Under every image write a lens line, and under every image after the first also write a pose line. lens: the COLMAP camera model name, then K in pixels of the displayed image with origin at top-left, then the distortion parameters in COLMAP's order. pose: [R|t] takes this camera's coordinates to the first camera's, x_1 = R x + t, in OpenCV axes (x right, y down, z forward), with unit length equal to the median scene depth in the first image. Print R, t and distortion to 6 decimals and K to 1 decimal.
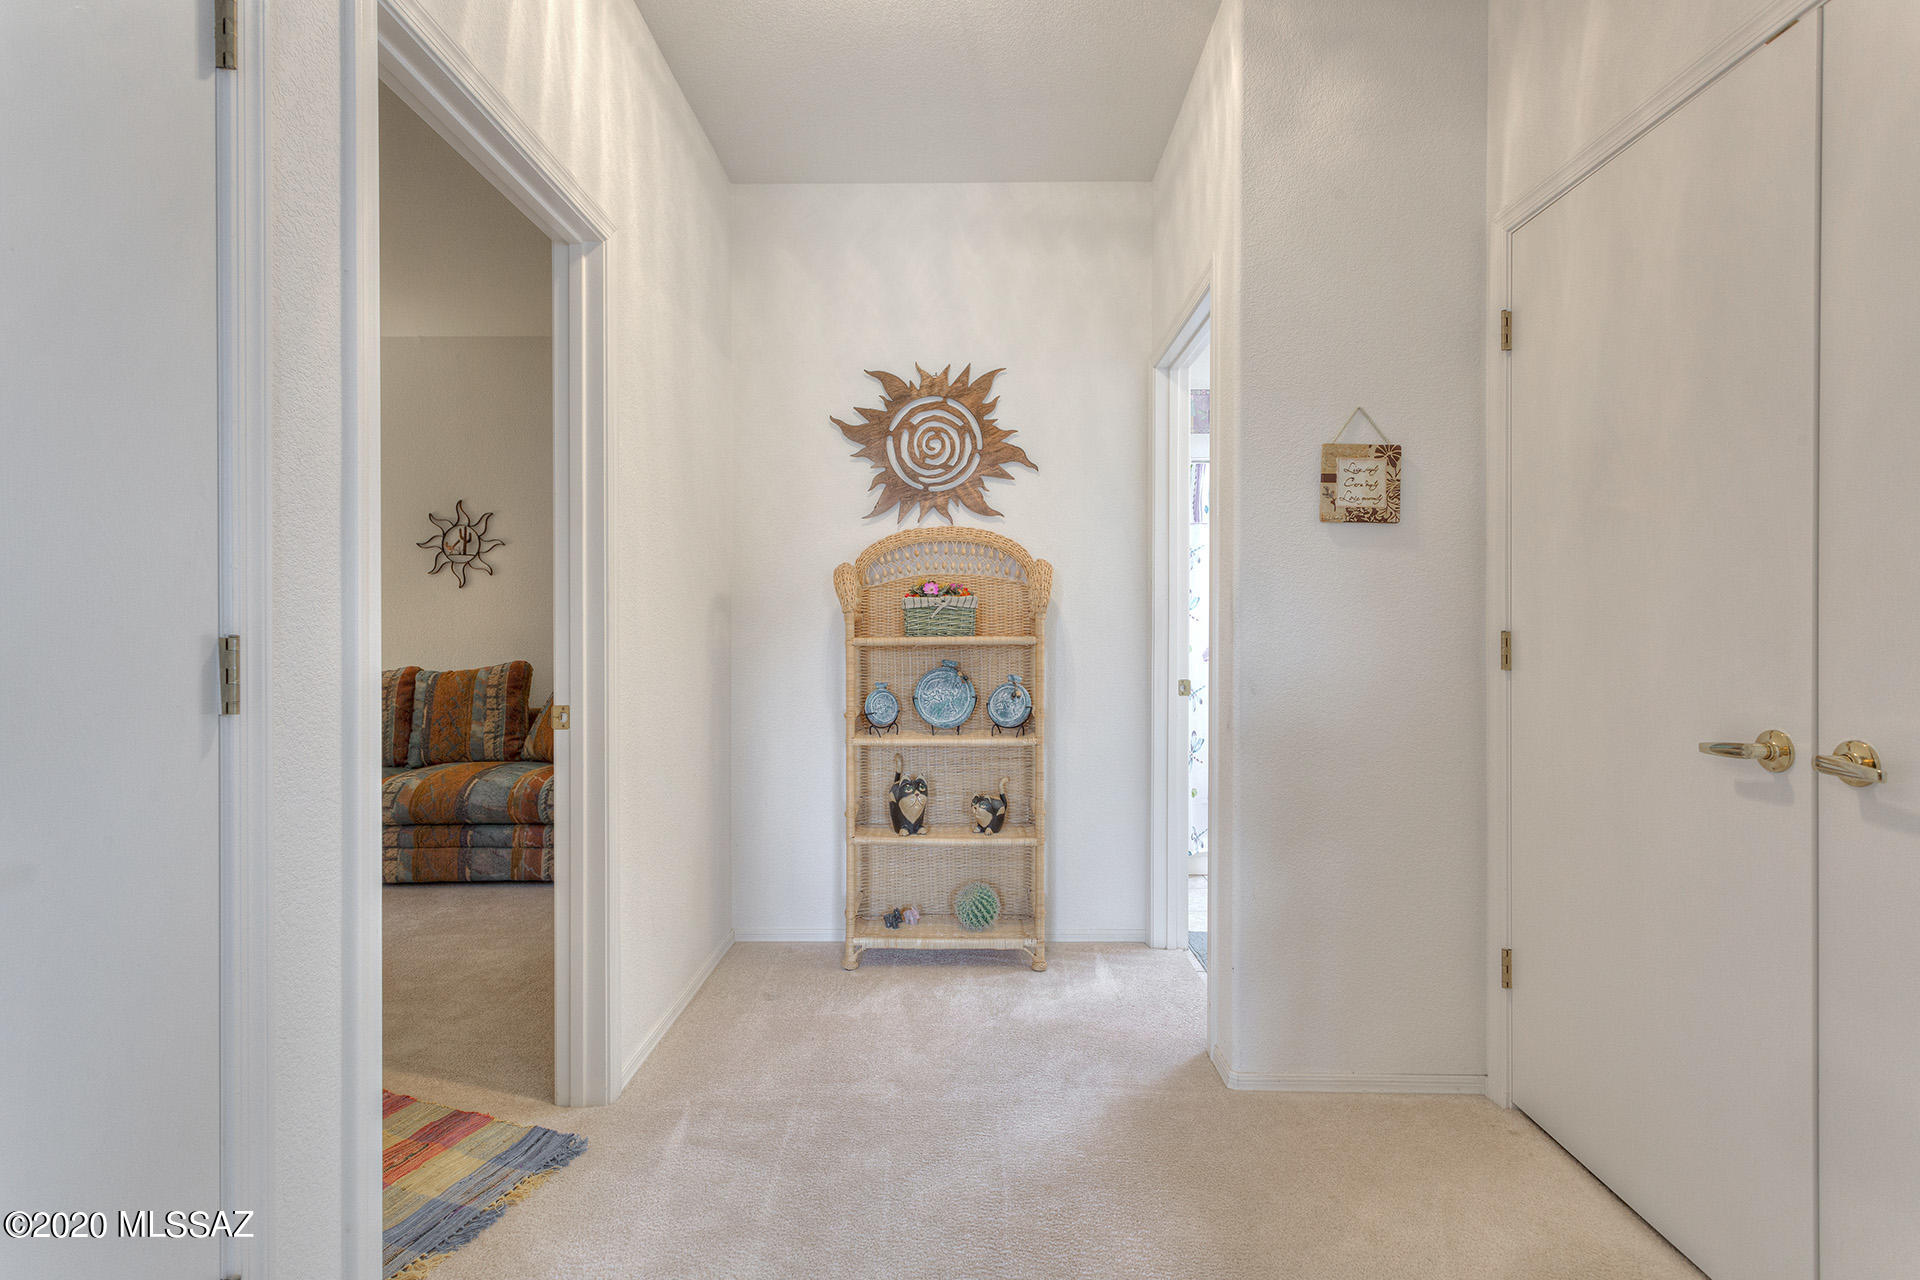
lens RADIAL K [[903.0, 0, 959.4], [0, 903.0, 621.1], [0, 0, 1]] dist [0.001445, 0.001653]
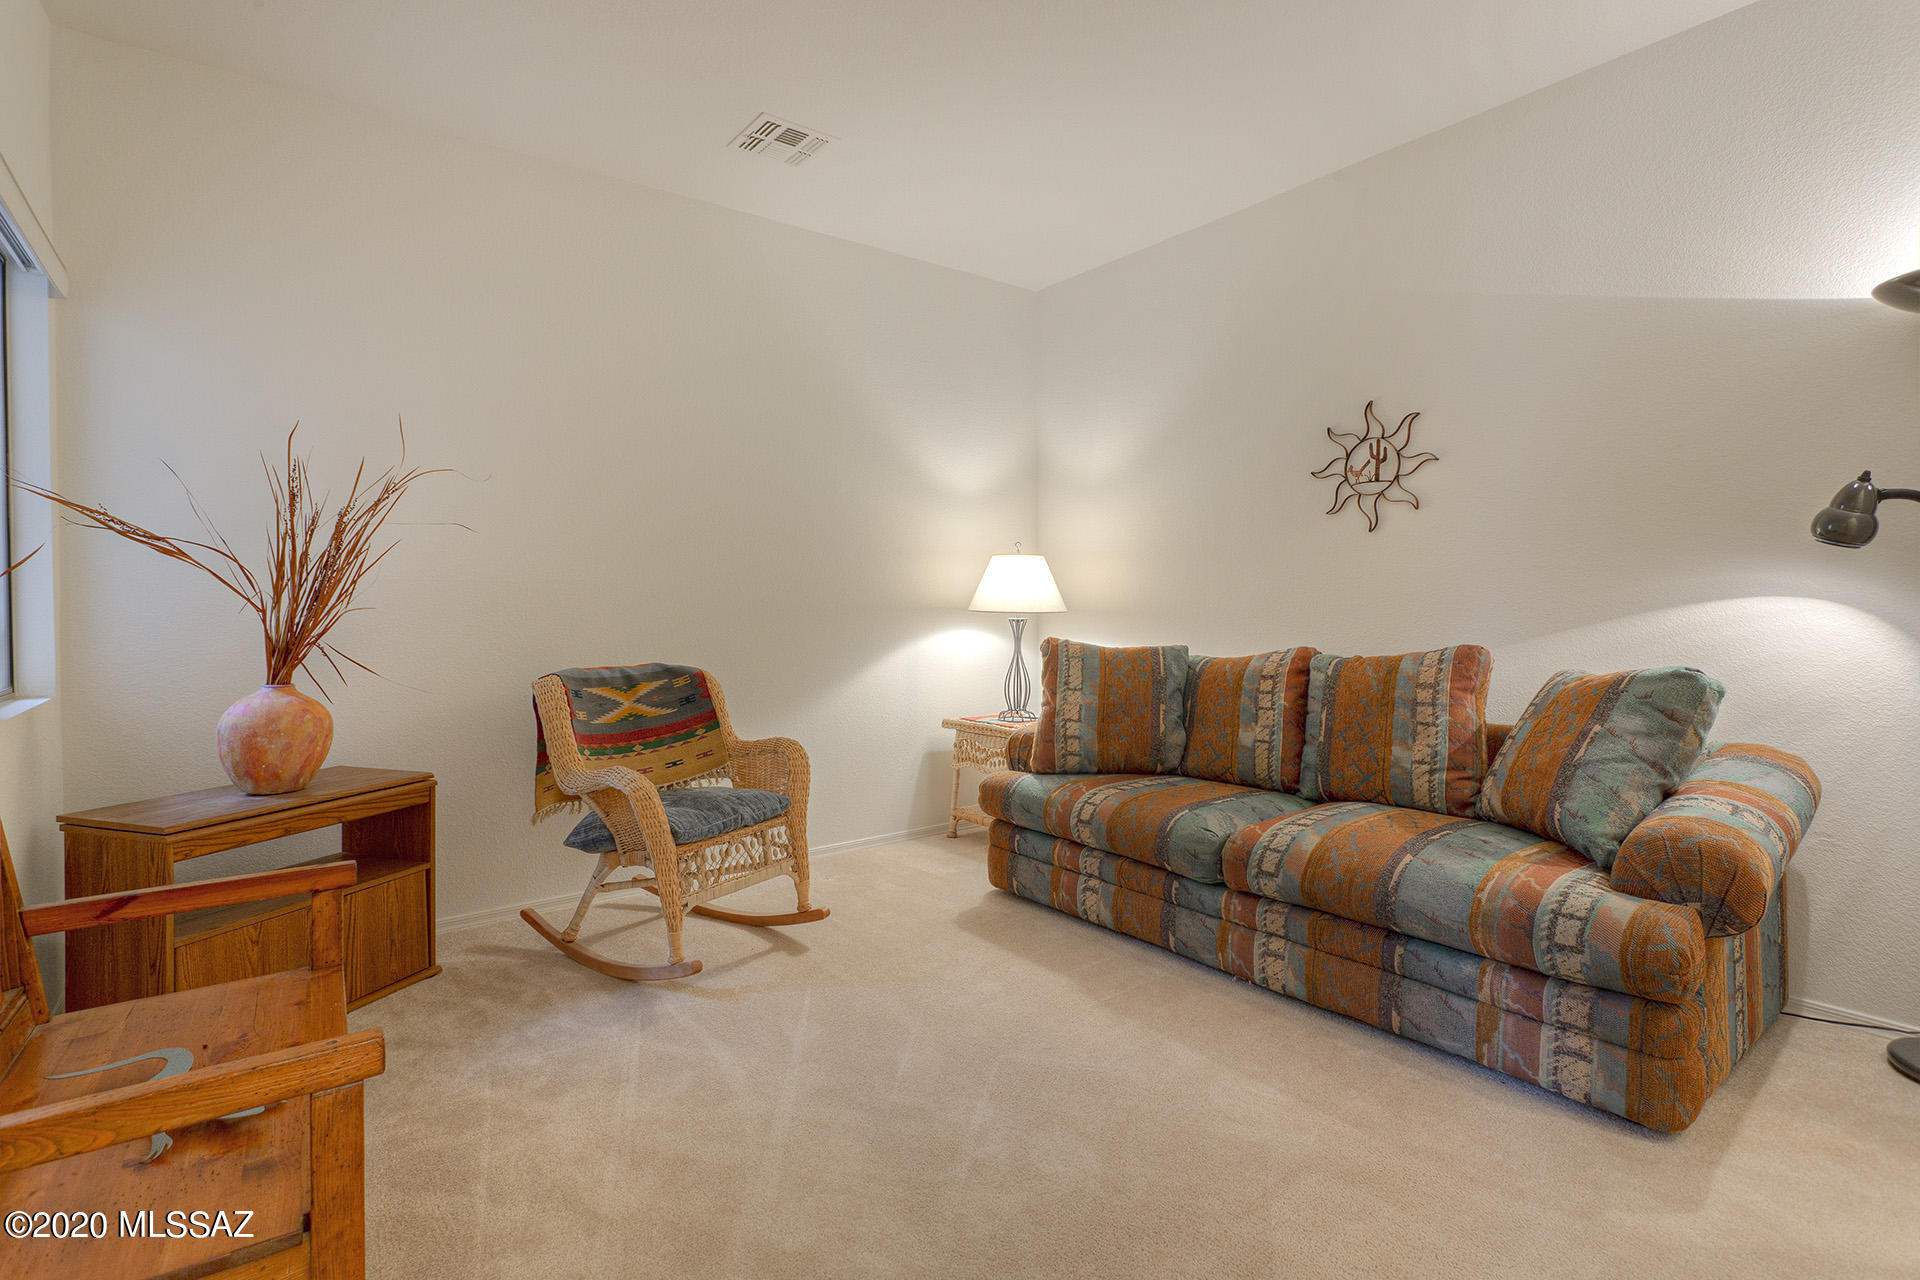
lens RADIAL K [[903.0, 0, 959.4], [0, 903.0, 621.1], [0, 0, 1]] dist [0.001445, 0.001653]
pose [[0.612114, 0.016656, -0.790594, -0.229401], [0.016934, 0.999273, 0.034163, 0.002156], [0.790589, -0.034300, 0.611386, 0.381620]]
